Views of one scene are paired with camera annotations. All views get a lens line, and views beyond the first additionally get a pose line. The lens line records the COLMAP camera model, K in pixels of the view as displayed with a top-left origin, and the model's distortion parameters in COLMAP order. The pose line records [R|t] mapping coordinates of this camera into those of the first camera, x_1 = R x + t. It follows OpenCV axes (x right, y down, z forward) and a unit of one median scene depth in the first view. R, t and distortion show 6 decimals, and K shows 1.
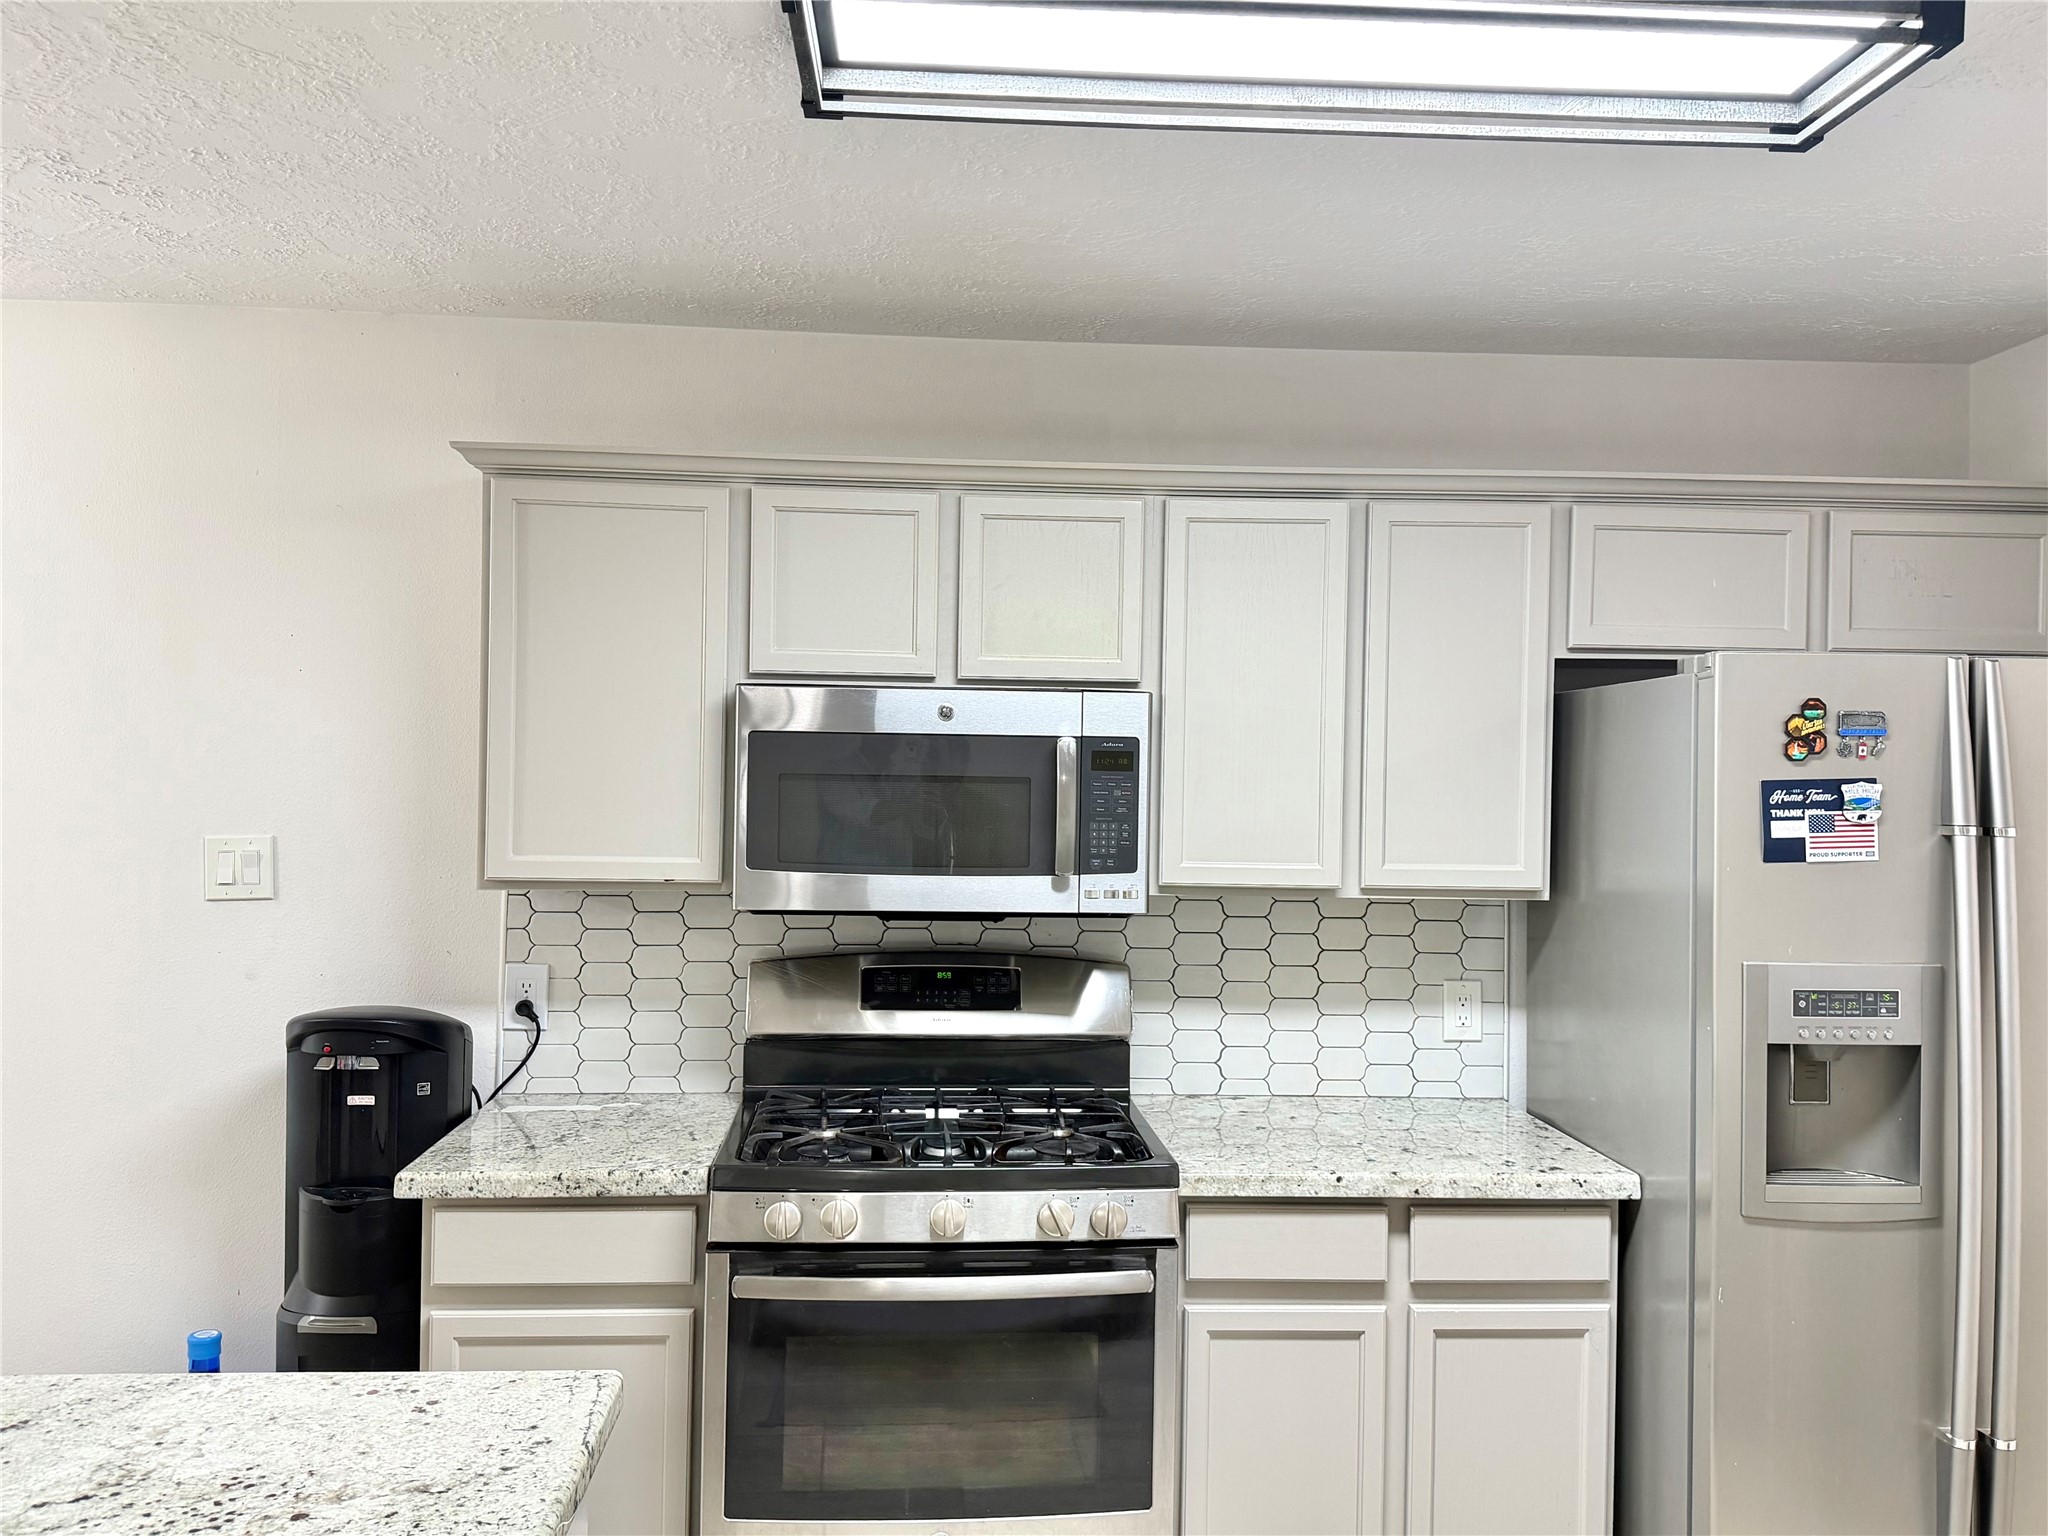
lens RADIAL K [[1728.2, 0, 1023.5], [0, 1728.2, 768.8], [0, 0, 1]] dist [0.069399, -0.005397]
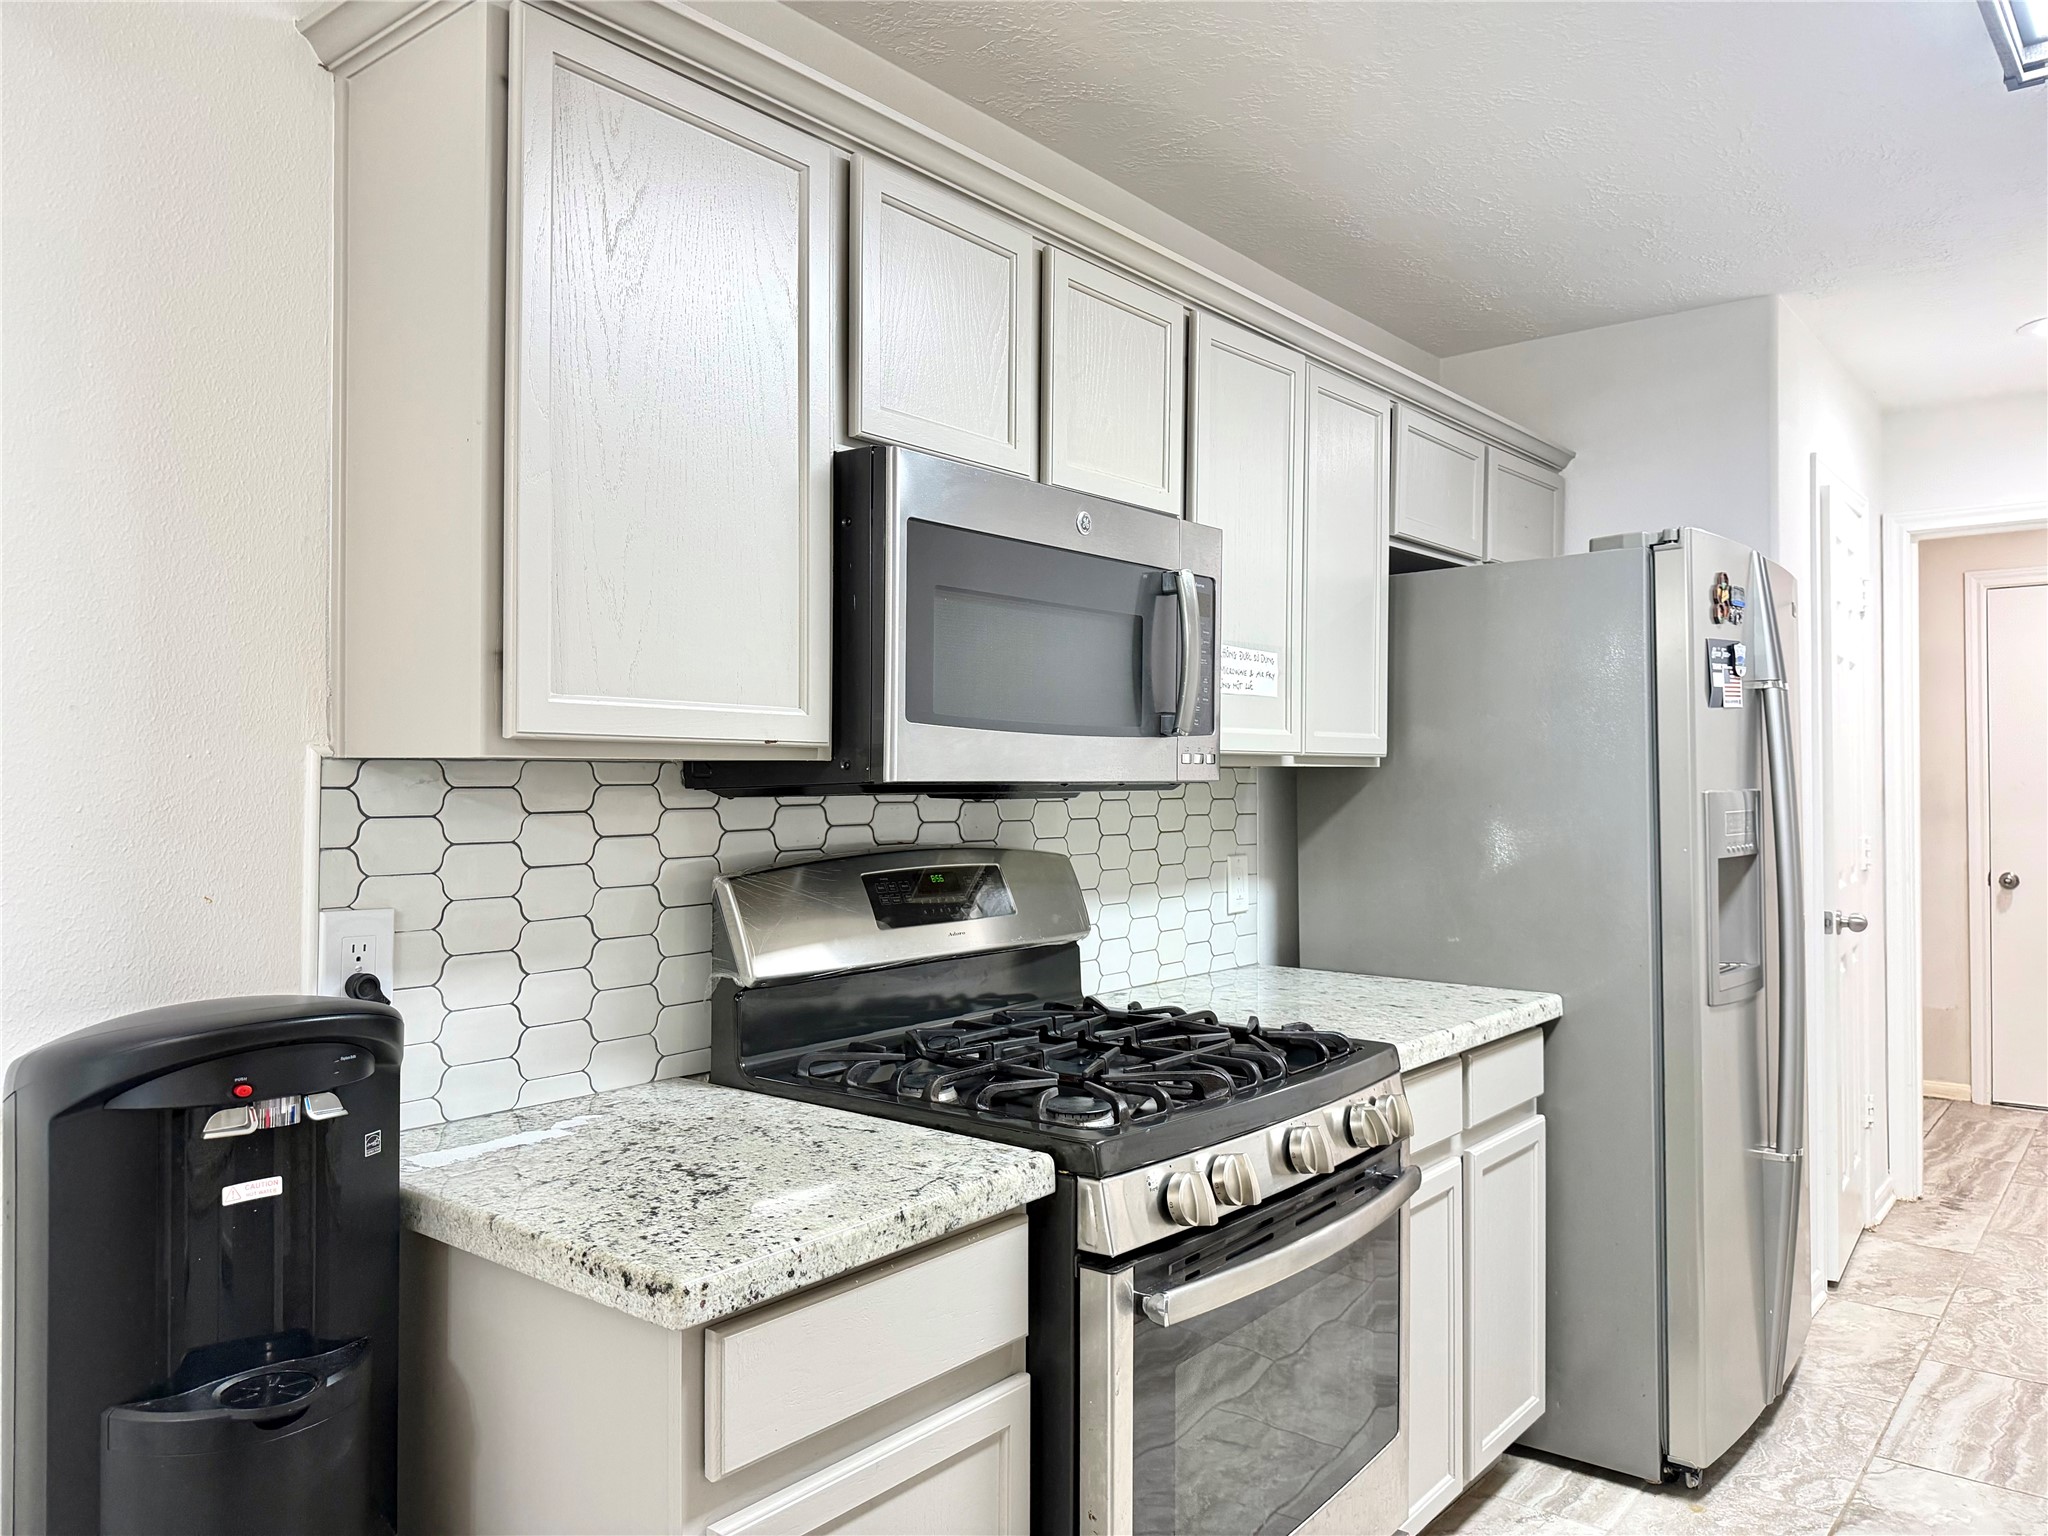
lens RADIAL K [[1454.9, 0, 1026.9], [0, 1454.9, 755.5], [0, 0, 1]] dist [0.054008, -0.081112]
pose [[0.670349, -0.003182, 0.742039, -0.529488], [0.011896, 0.999908, -0.006459, 0.072578], [-0.741951, 0.013157, 0.670325, 0.558224]]
